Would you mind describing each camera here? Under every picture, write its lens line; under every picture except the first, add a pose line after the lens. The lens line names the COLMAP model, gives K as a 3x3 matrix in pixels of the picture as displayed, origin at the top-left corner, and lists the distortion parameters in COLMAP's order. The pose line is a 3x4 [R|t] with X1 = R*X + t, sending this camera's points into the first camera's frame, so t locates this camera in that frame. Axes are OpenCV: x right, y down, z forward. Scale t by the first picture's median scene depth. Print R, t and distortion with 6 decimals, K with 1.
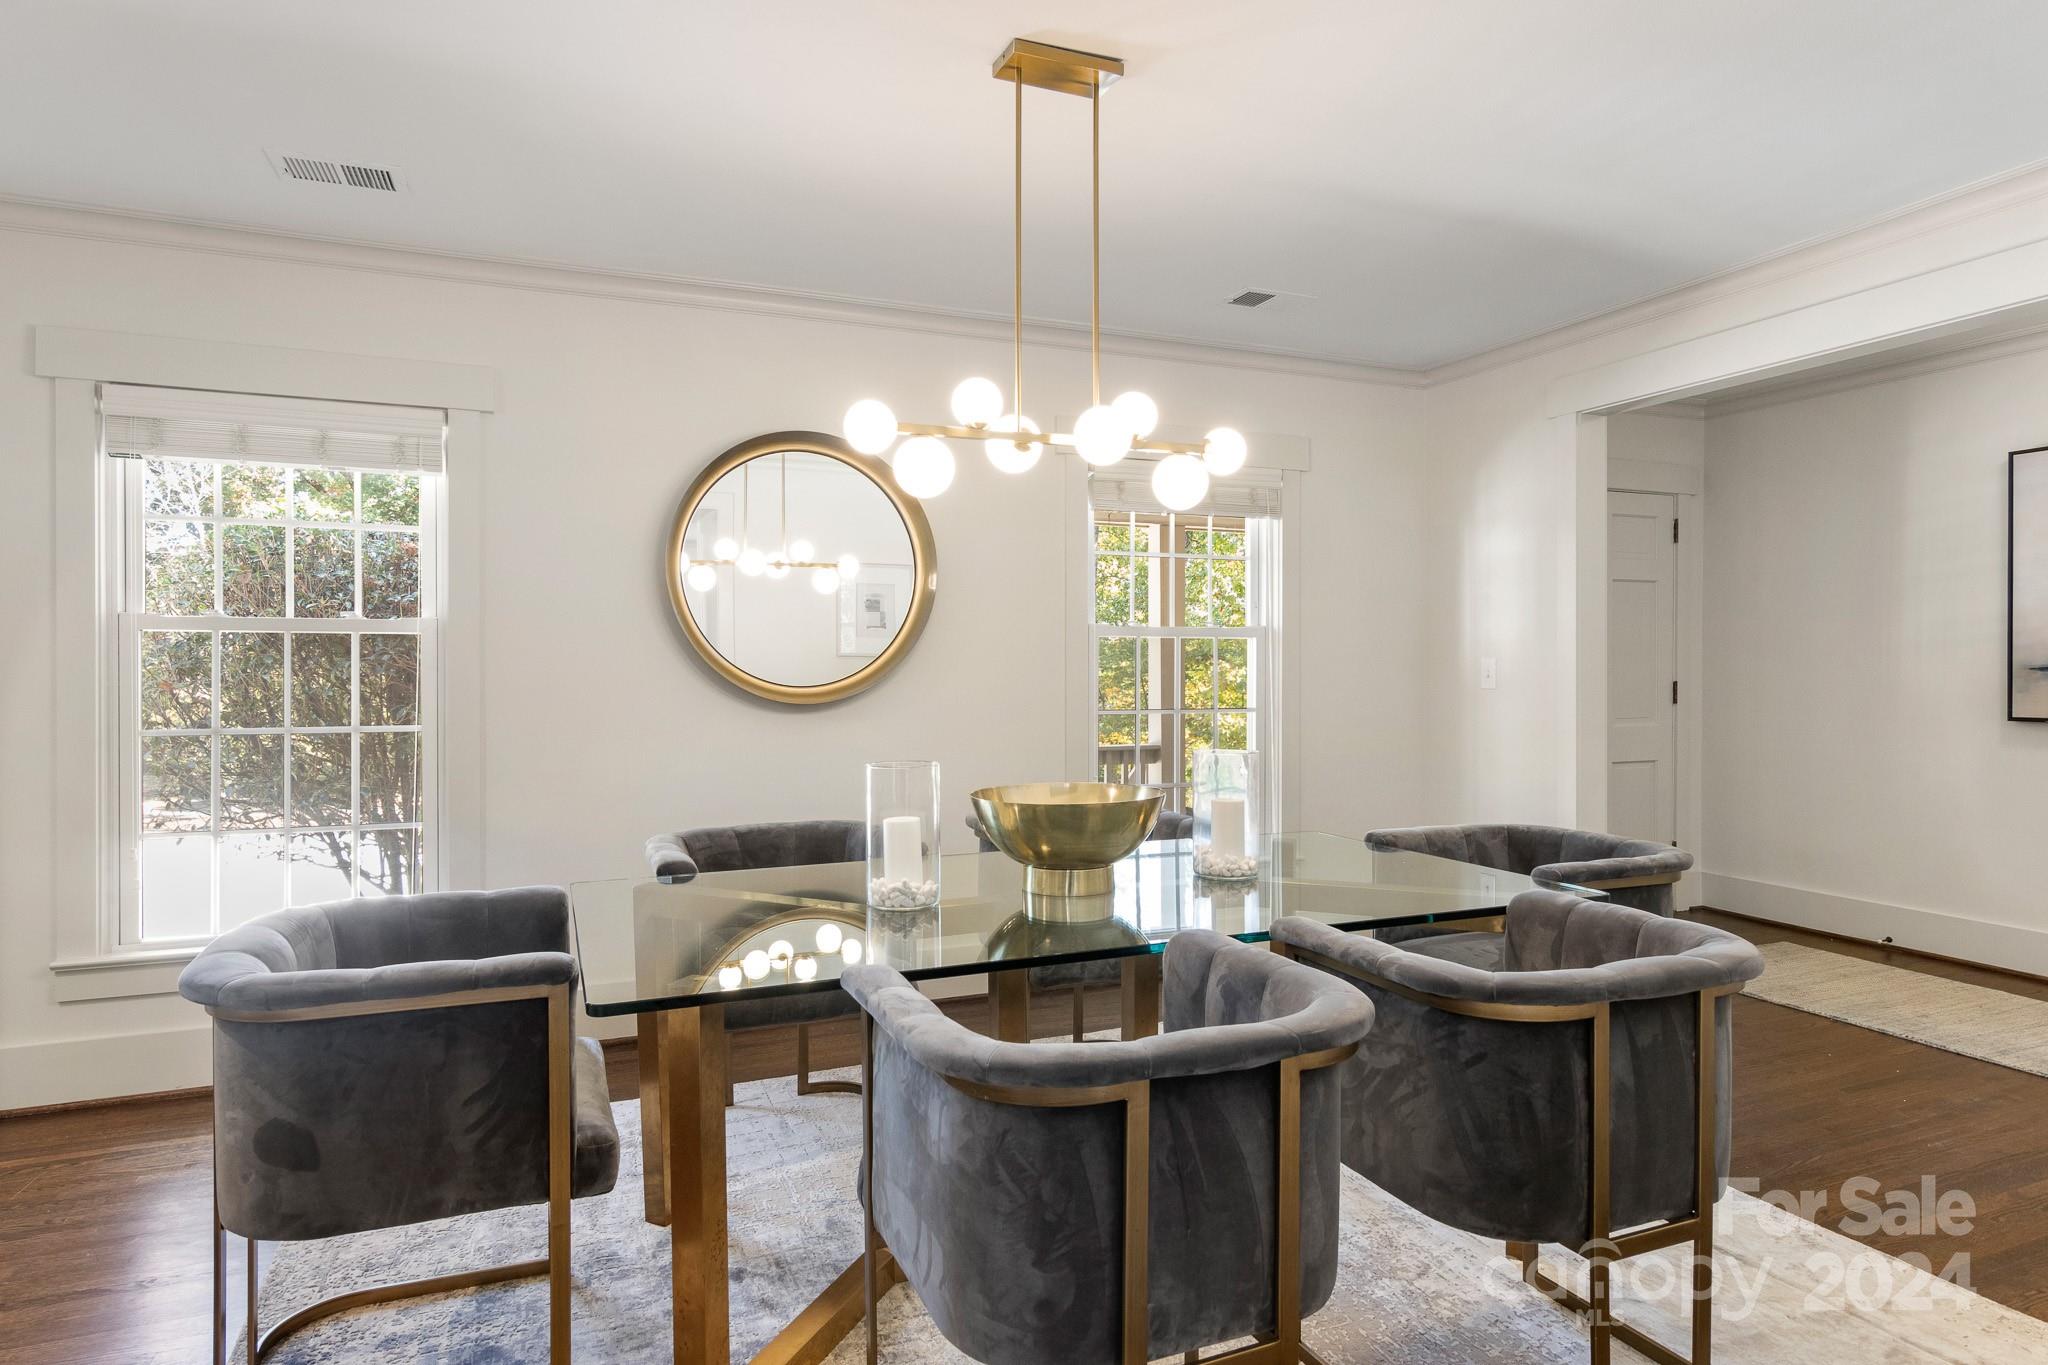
lens RADIAL K [[1130.2, 0, 1024.0], [0, 1130.2, 682.5], [0, 0, 1]] dist [-0.001695, -0.000130]
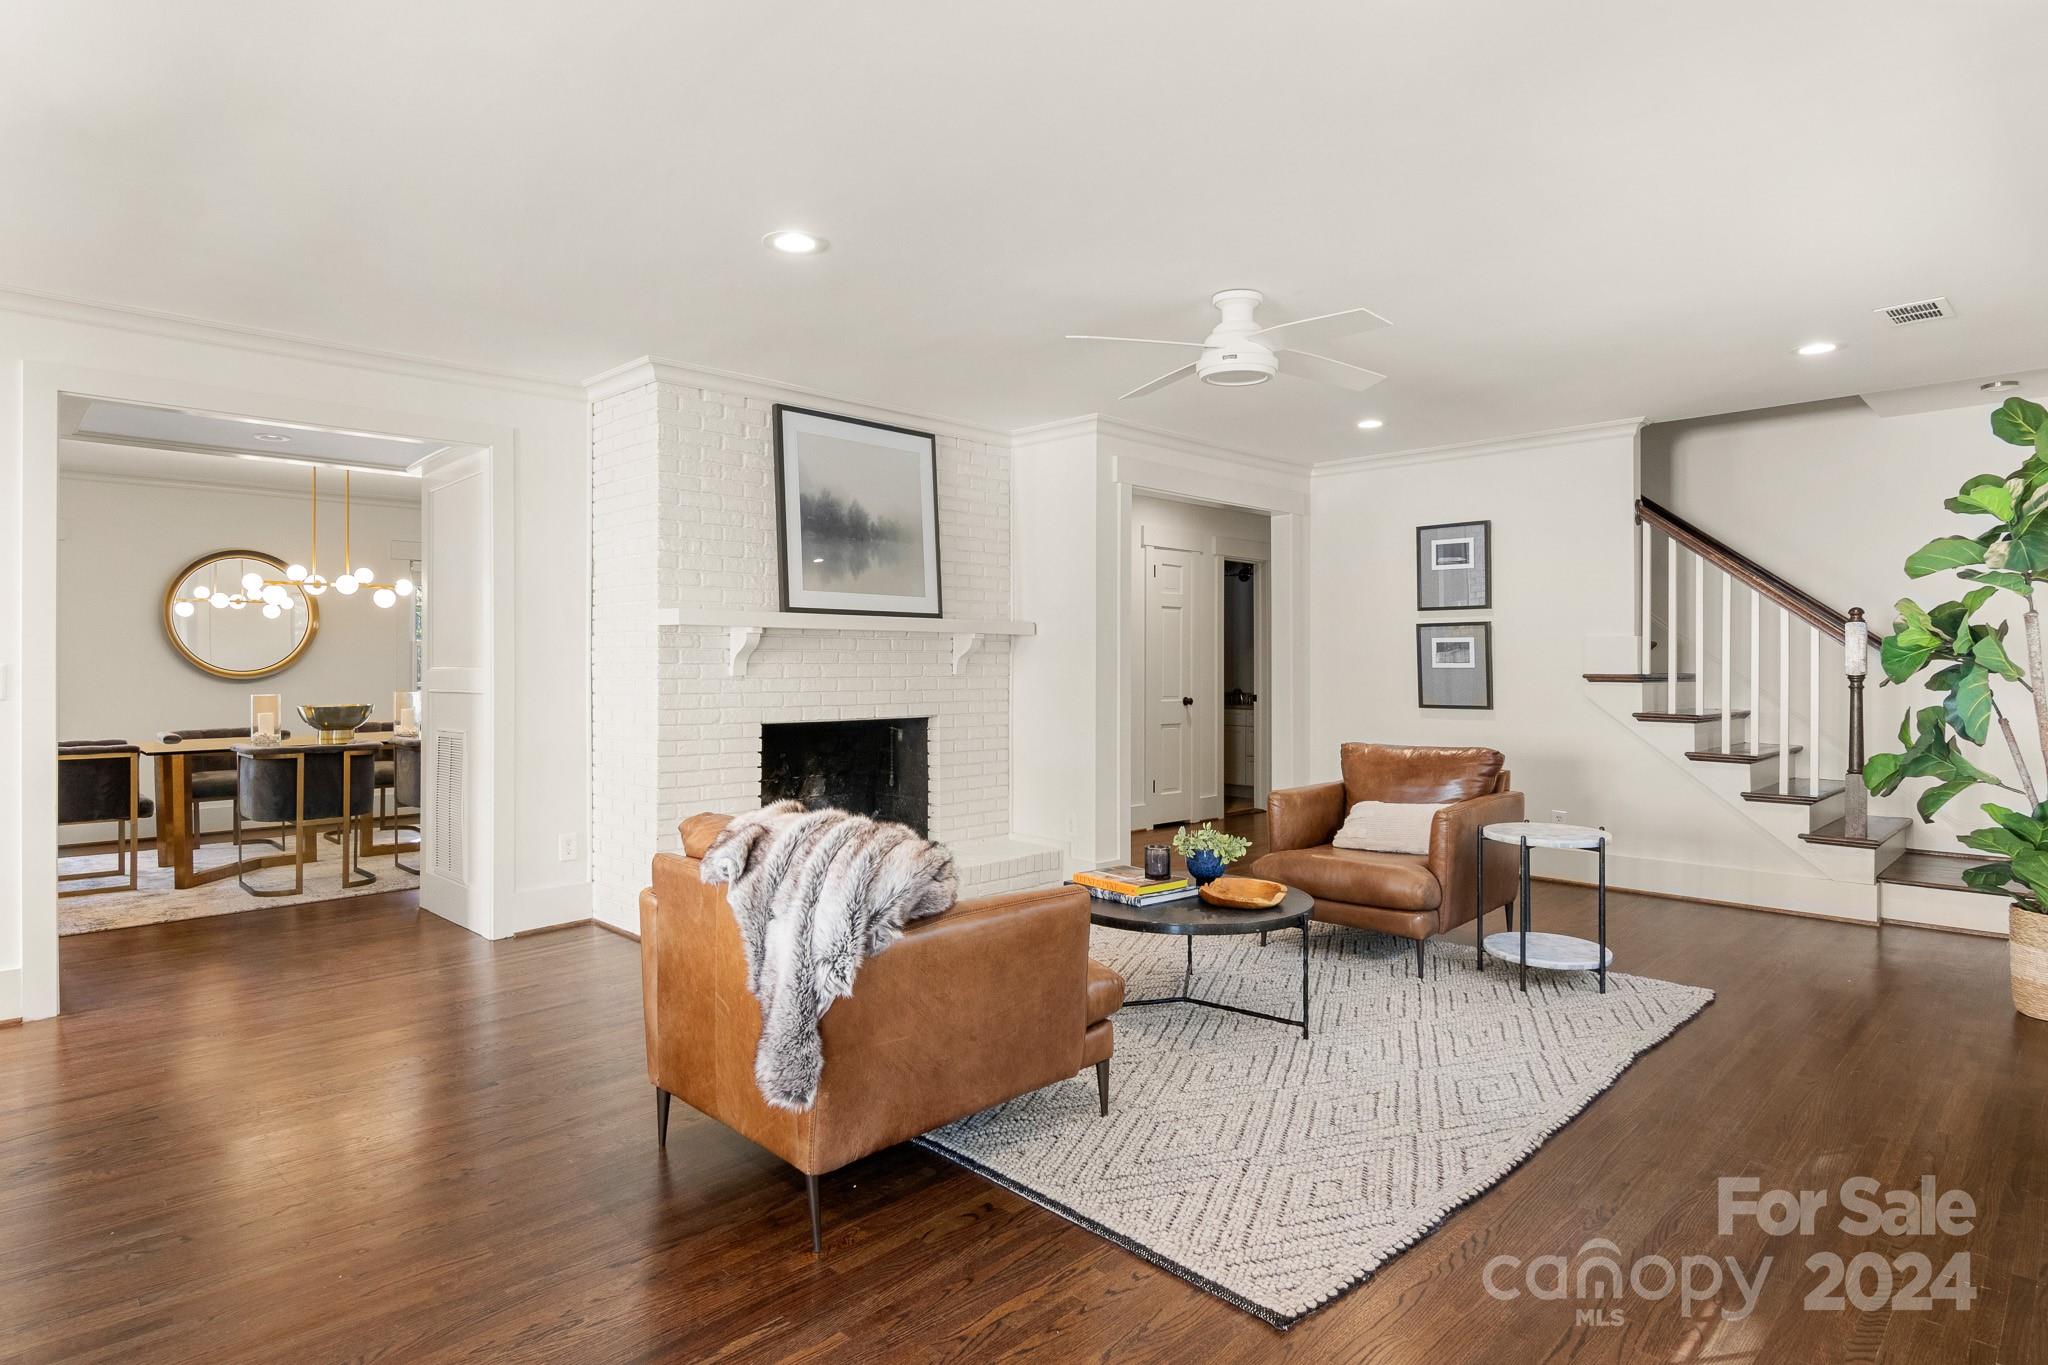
lens RADIAL K [[1088.7, 0, 1028.4], [0, 1088.7, 664.2], [0, 0, 1]] dist [-0.002179, 0.000092]
pose [[0.928501, 0.001438, 0.371328, 0.675663], [0.000731, 0.999983, -0.005699, 0.010157], [-0.371330, 0.005563, 0.928484, -2.347475]]
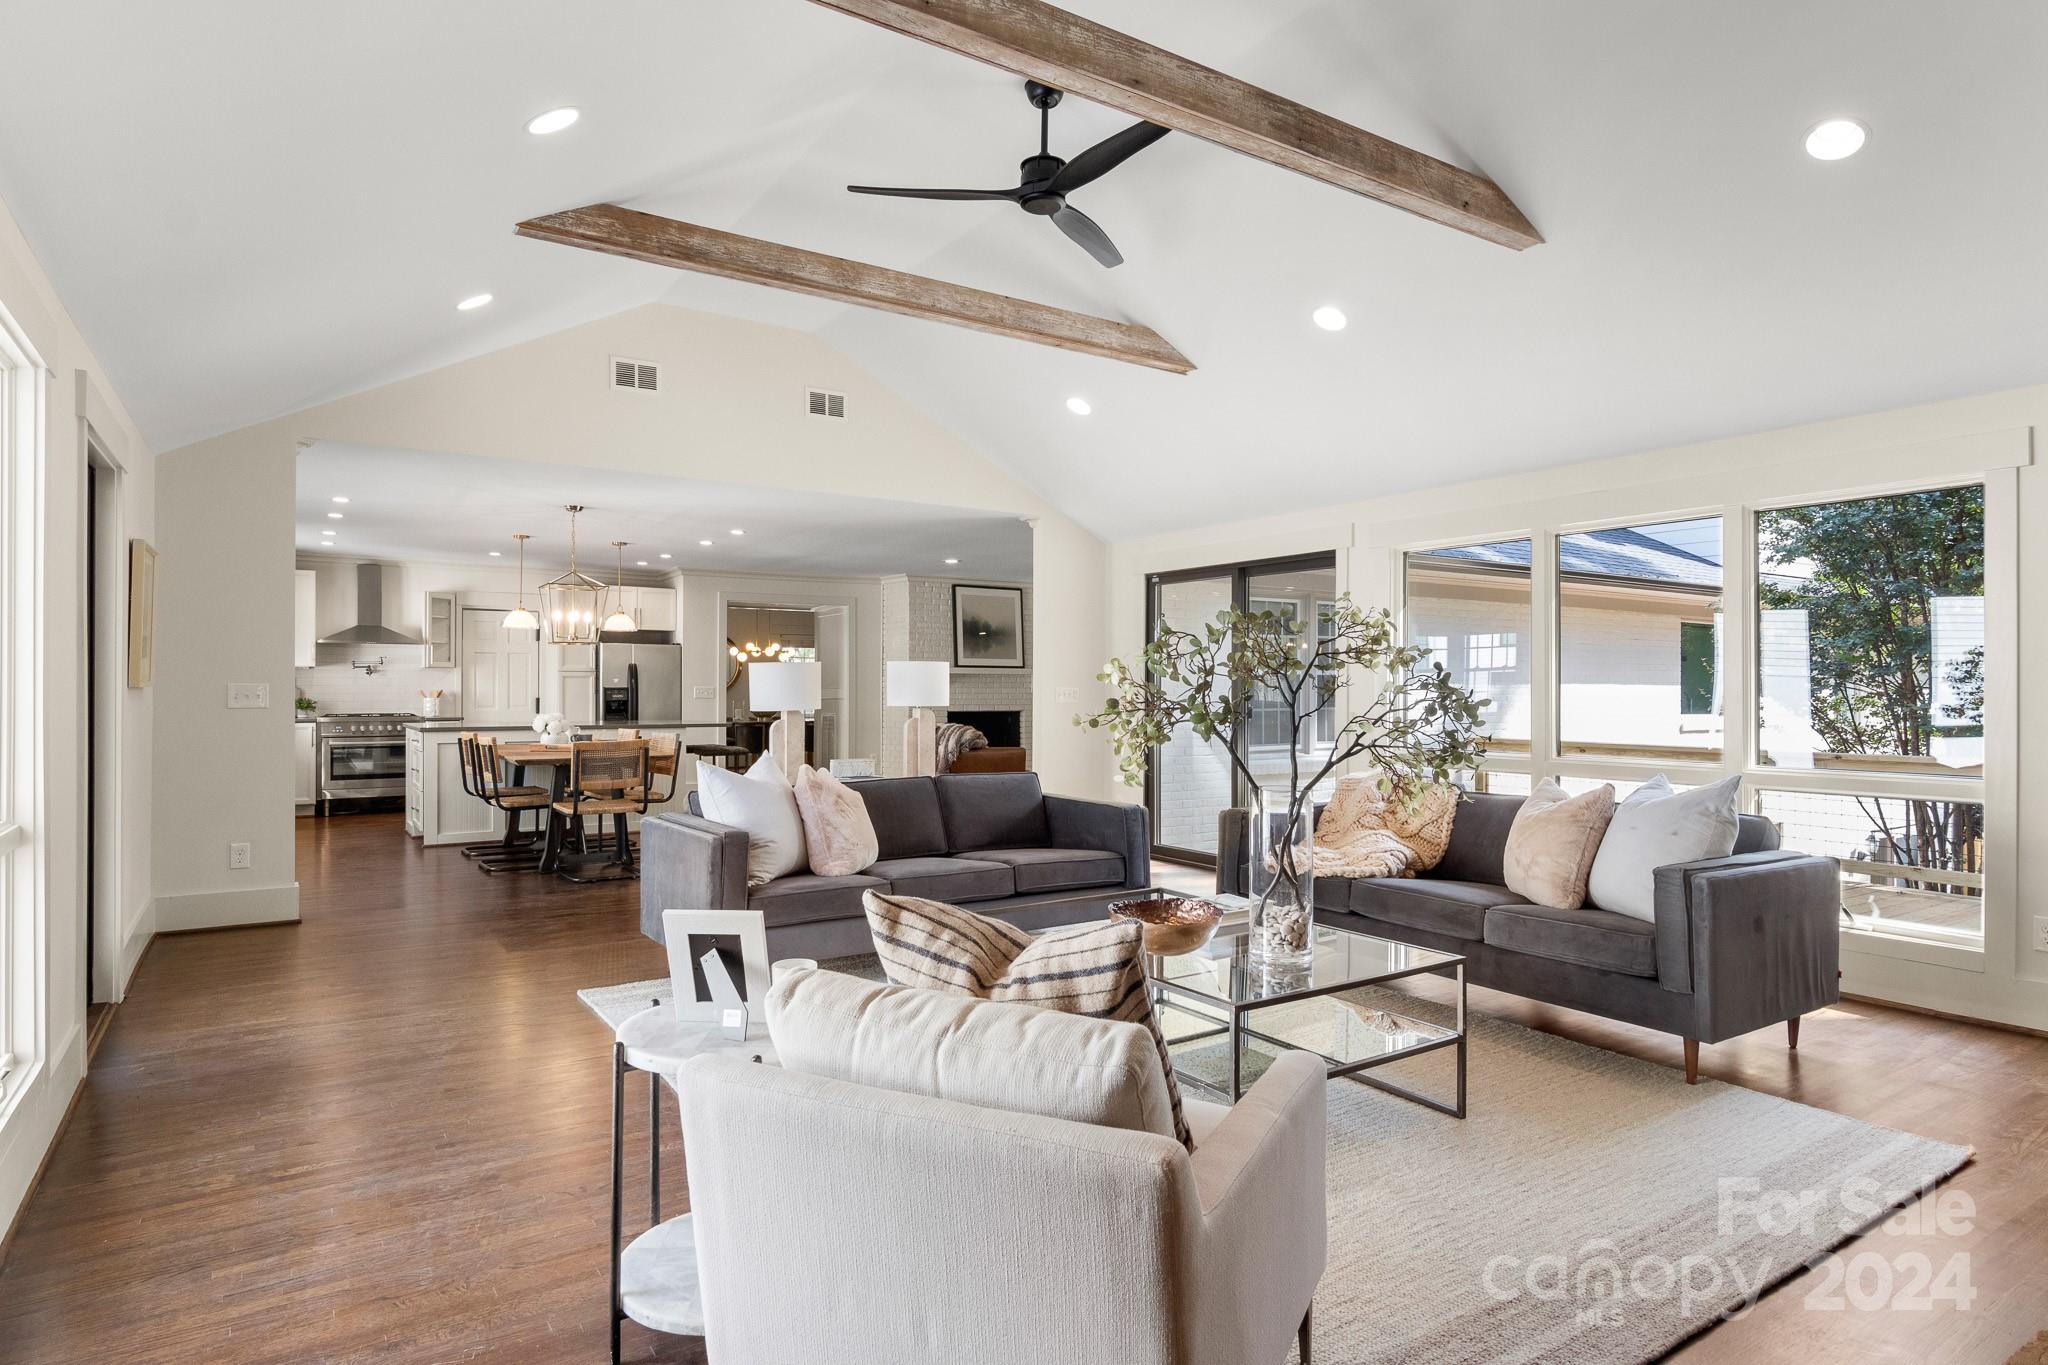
lens RADIAL K [[1130.2, 0, 1024.0], [0, 1130.2, 682.5], [0, 0, 1]] dist [-0.001695, -0.000130]
pose [[0.983381, 0.004793, 0.181490, 0.334447], [-0.002726, 0.999929, -0.011635, 0.035983], [-0.181533, 0.010947, 0.983324, -5.789022]]
